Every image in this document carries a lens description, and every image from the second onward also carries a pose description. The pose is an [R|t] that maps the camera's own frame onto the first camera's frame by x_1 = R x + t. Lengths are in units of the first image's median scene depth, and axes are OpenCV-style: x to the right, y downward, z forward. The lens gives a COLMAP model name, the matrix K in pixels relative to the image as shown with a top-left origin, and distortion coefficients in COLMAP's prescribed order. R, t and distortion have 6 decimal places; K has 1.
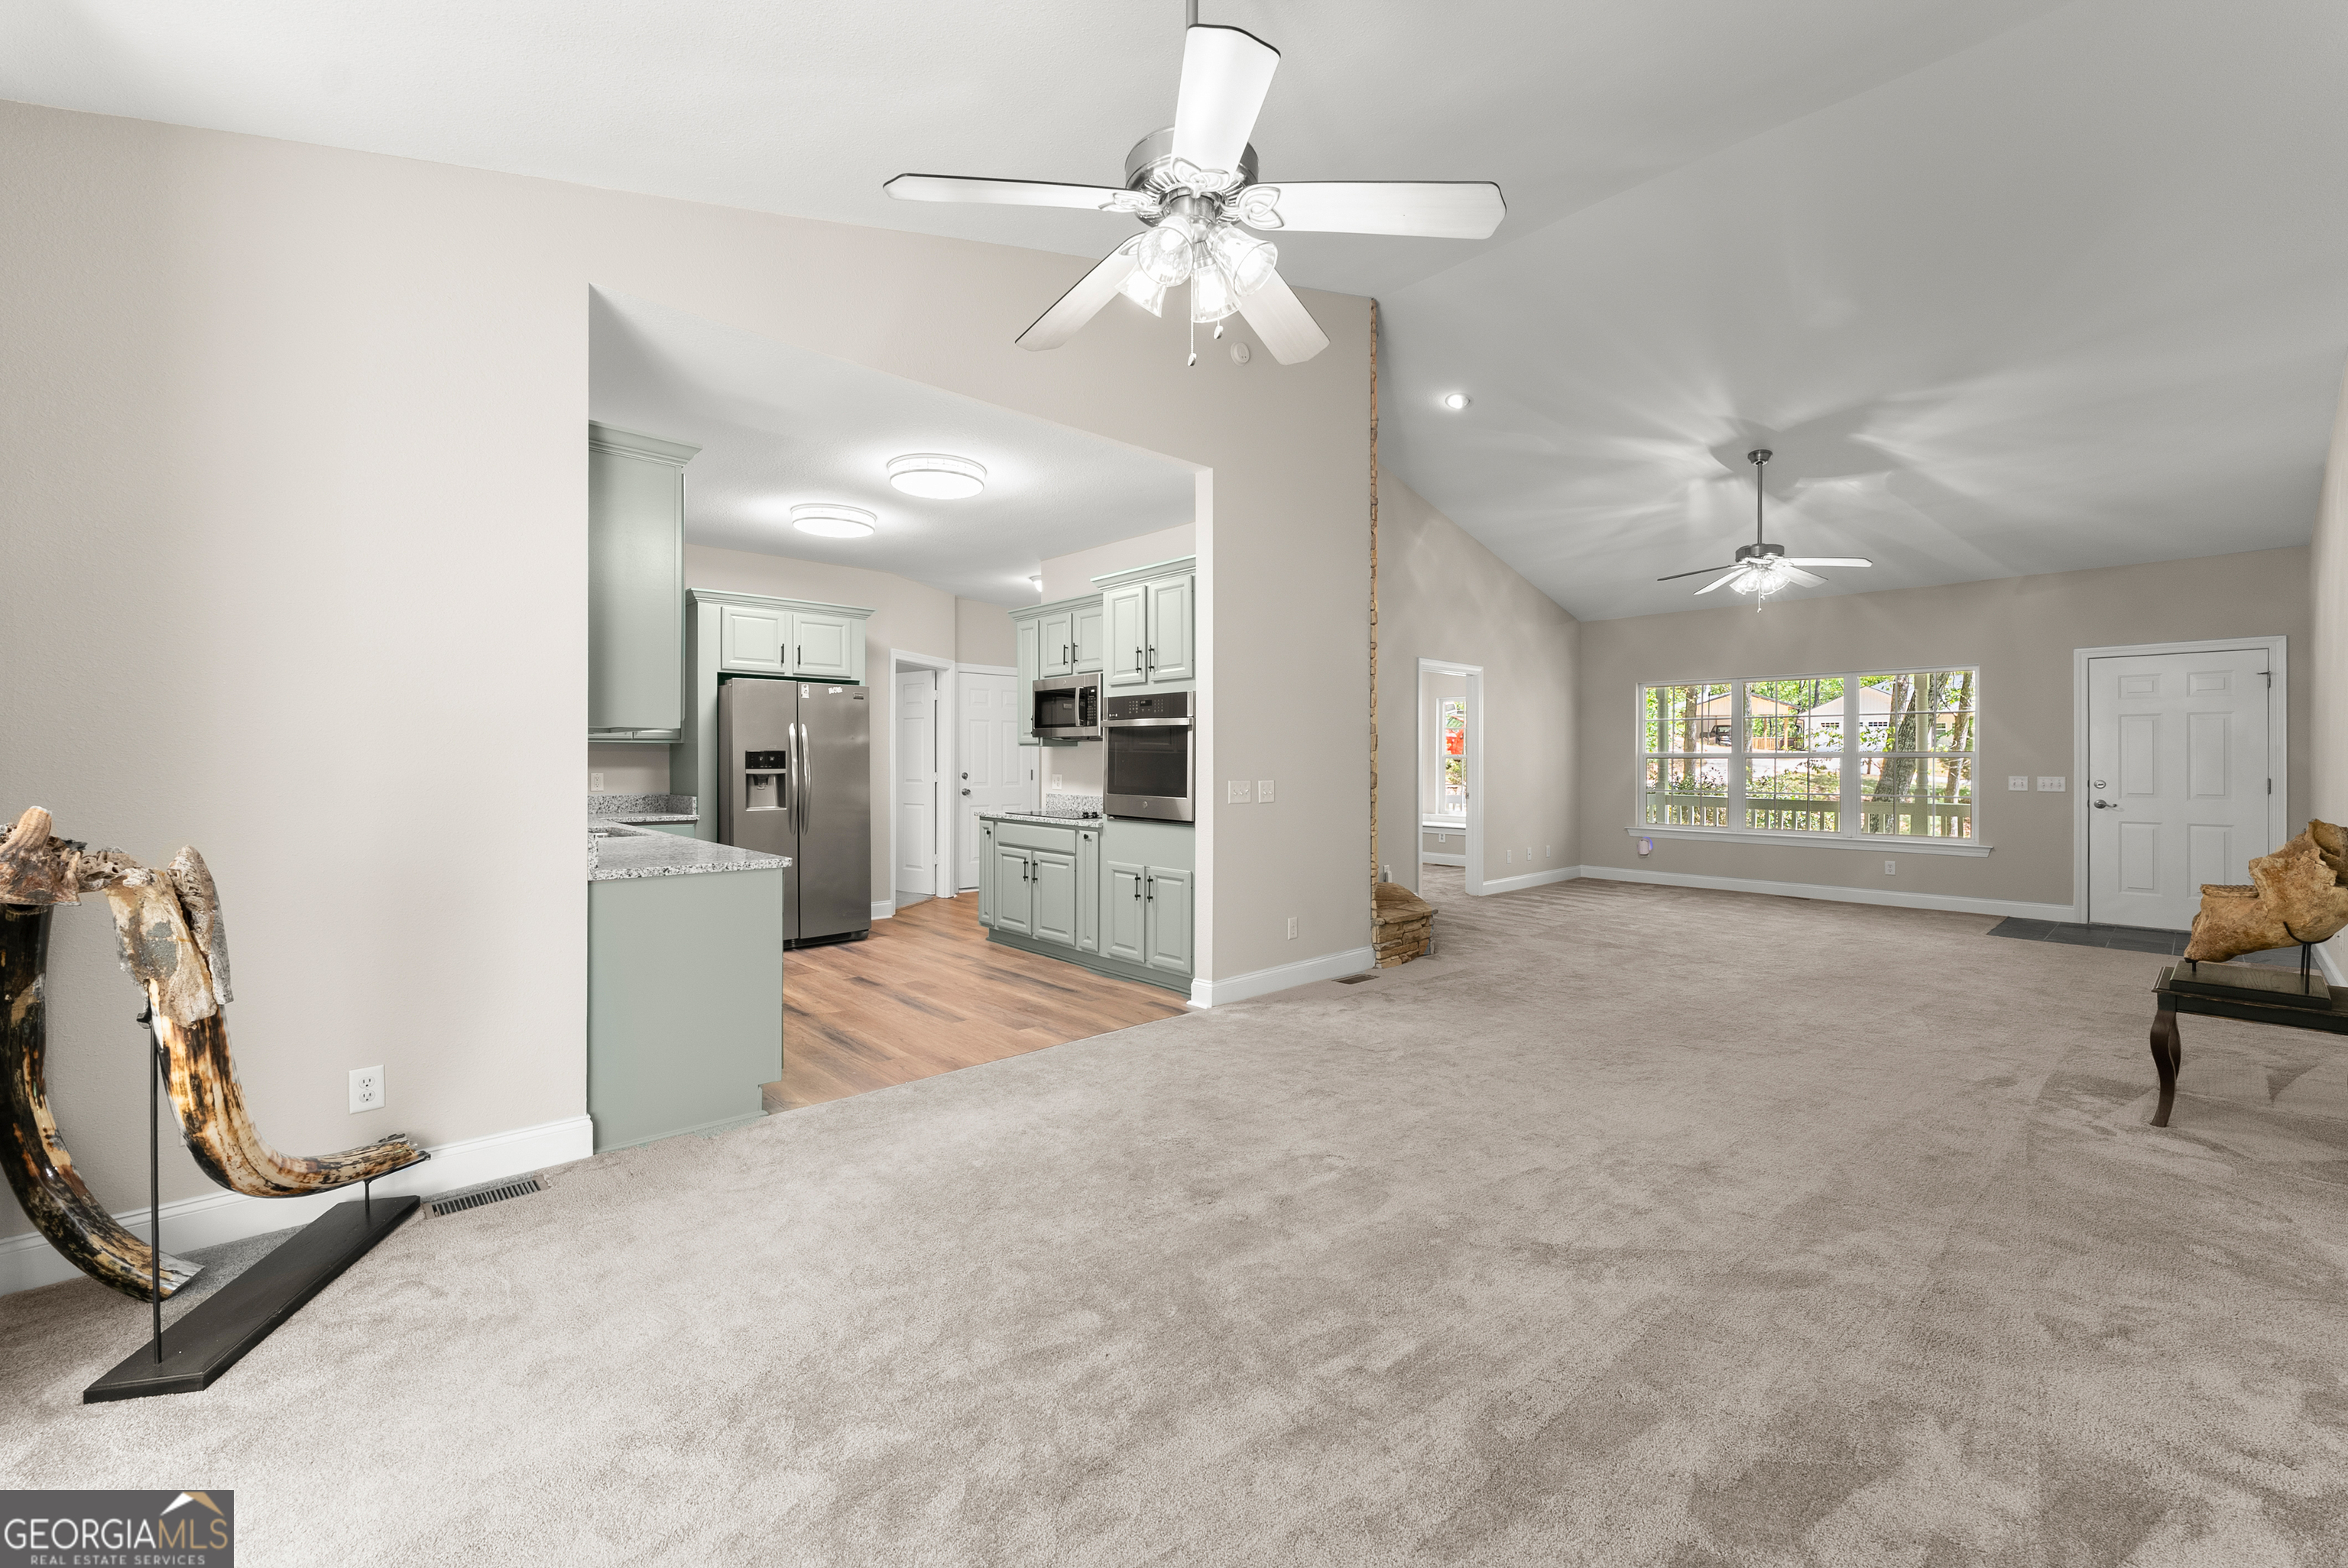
lens RADIAL K [[951.3, 0, 1167.1], [0, 951.3, 756.2], [0, 0, 1]] dist [0.001448, 0.000187]
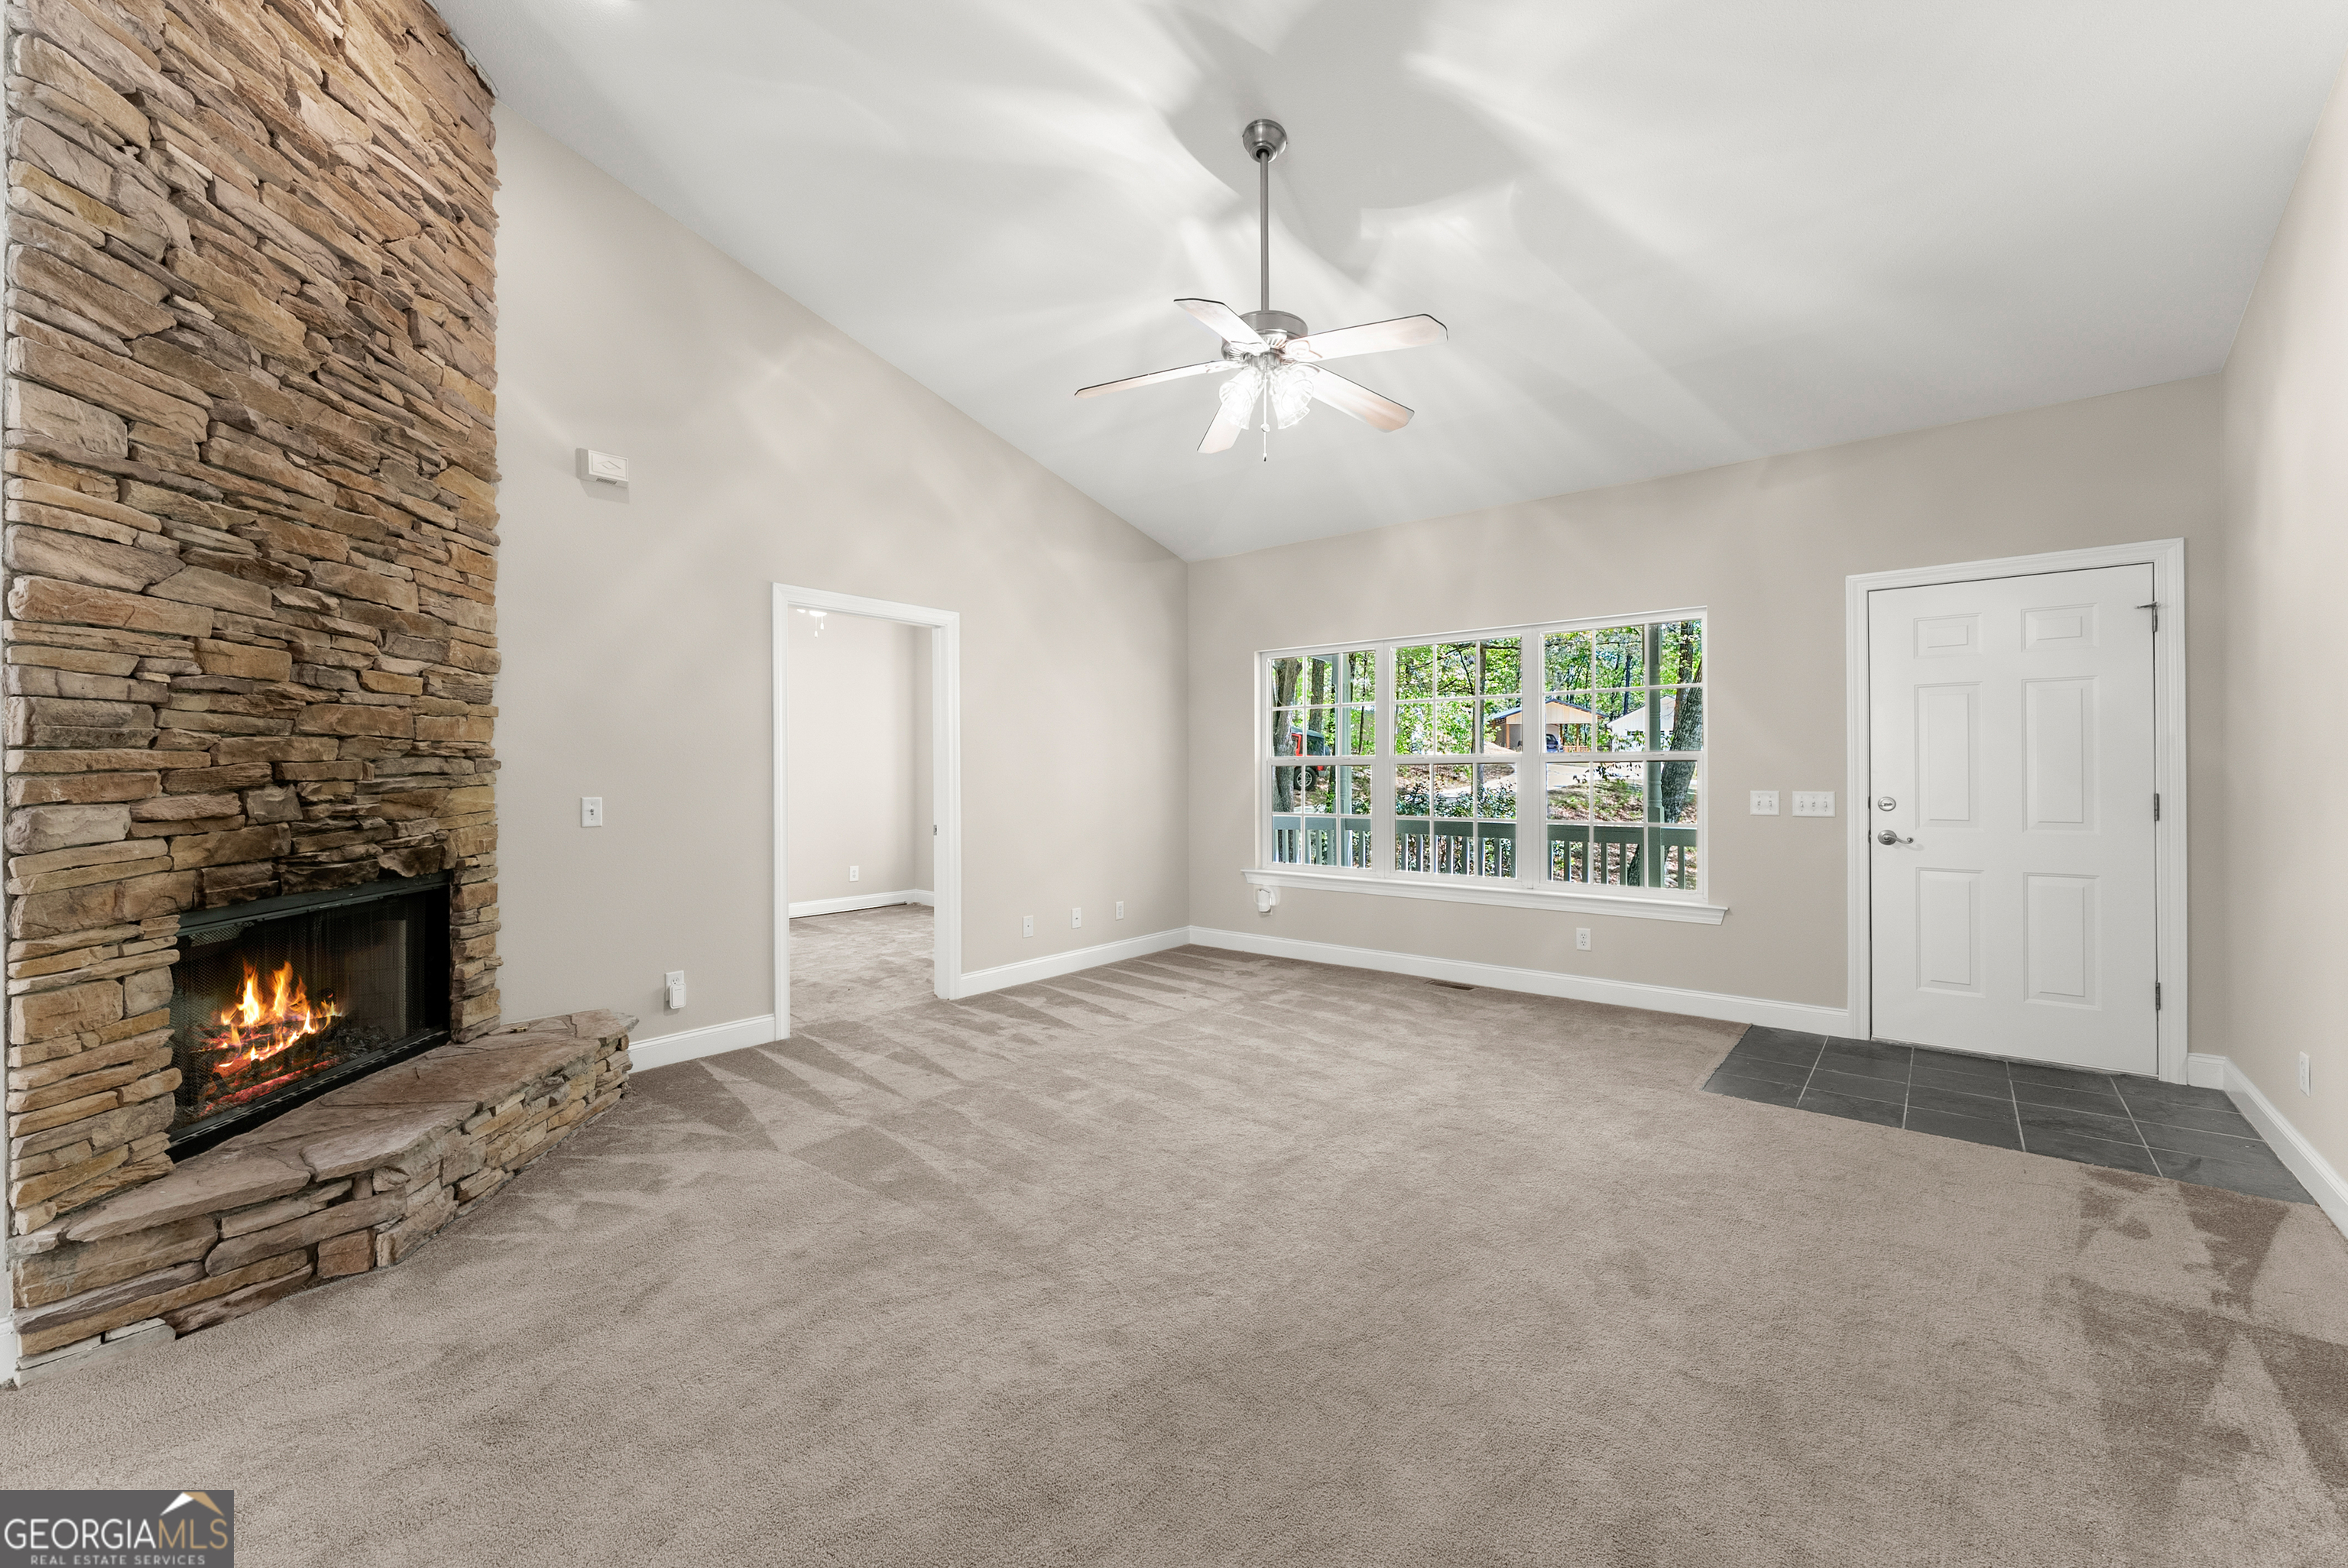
lens RADIAL K [[951.3, 0, 1161.3], [0, 951.3, 770.1], [0, 0, 1]] dist [0.001448, 0.000187]
pose [[0.990960, -0.007537, 0.133945, 0.532551], [0.007195, 0.999970, 0.003034, 0.004400], [-0.133964, -0.002042, 0.990984, 0.556639]]
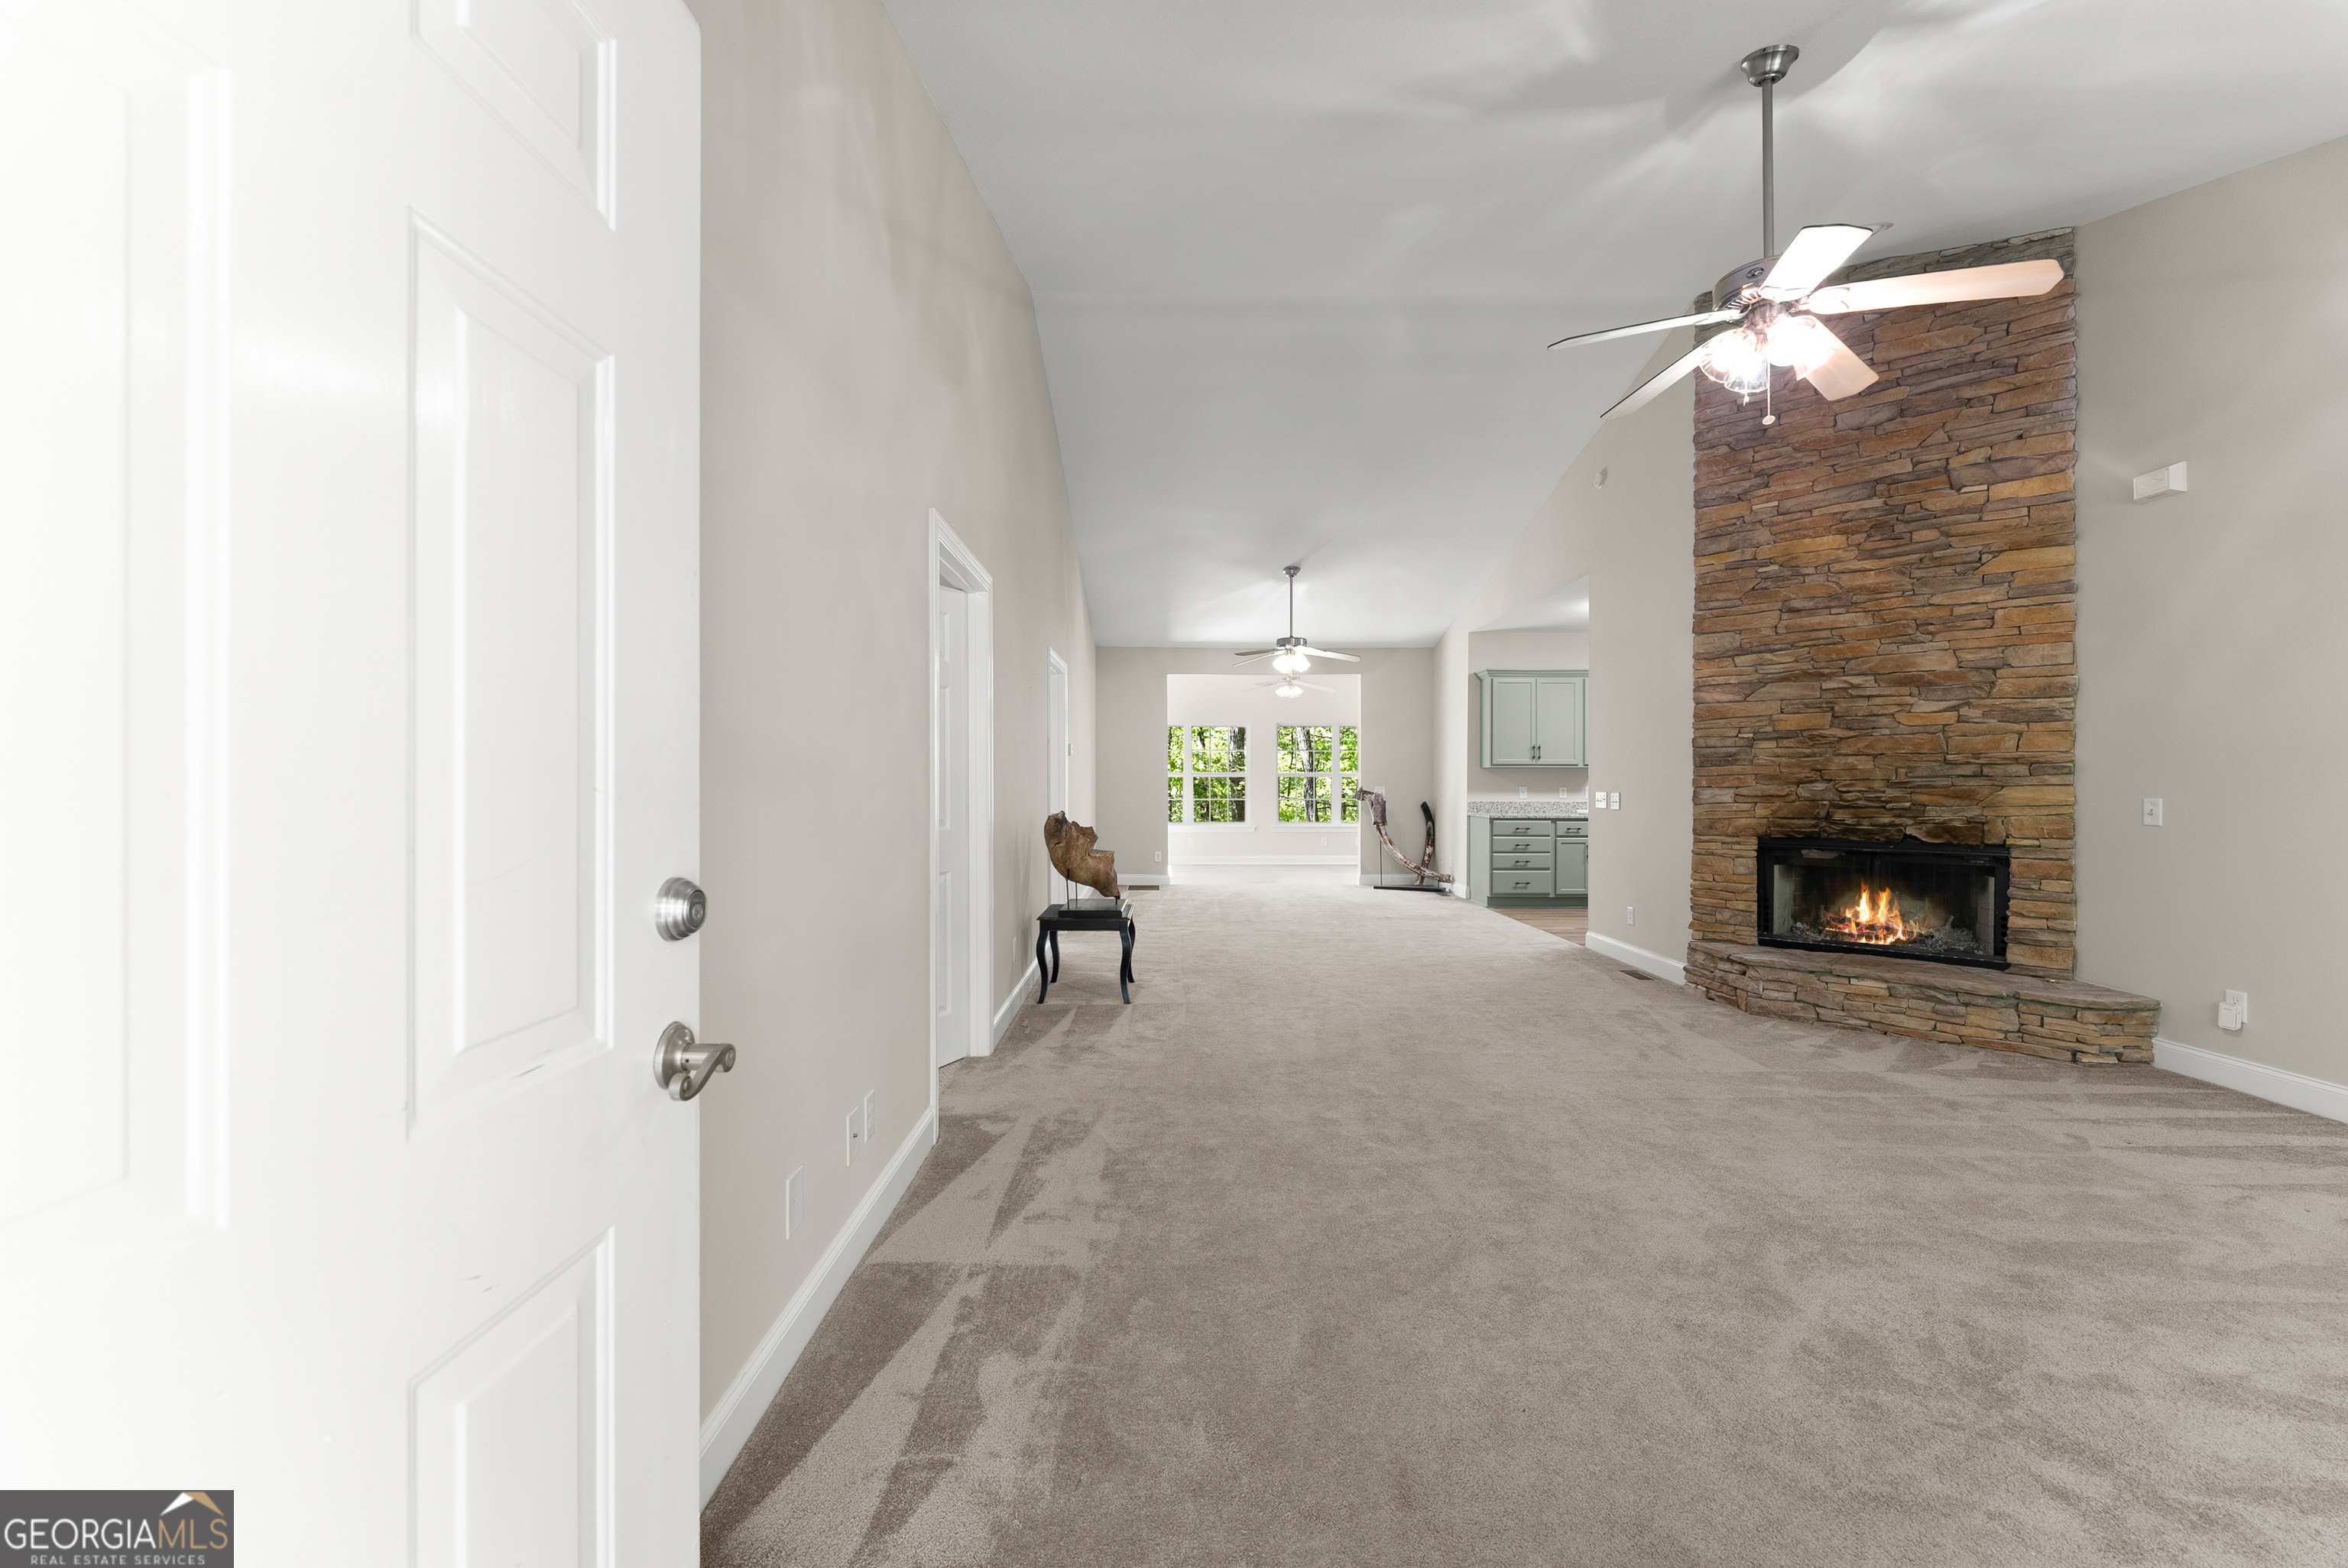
lens RADIAL K [[951.3, 0, 1174.7], [0, 951.3, 781.7], [0, 0, 1]] dist [0.001448, 0.000187]
pose [[-0.665001, -0.002825, -0.746837, 1.186086], [-0.001130, 0.999996, -0.002777, 0.012493], [0.746841, -0.001003, -0.665001, 1.148952]]
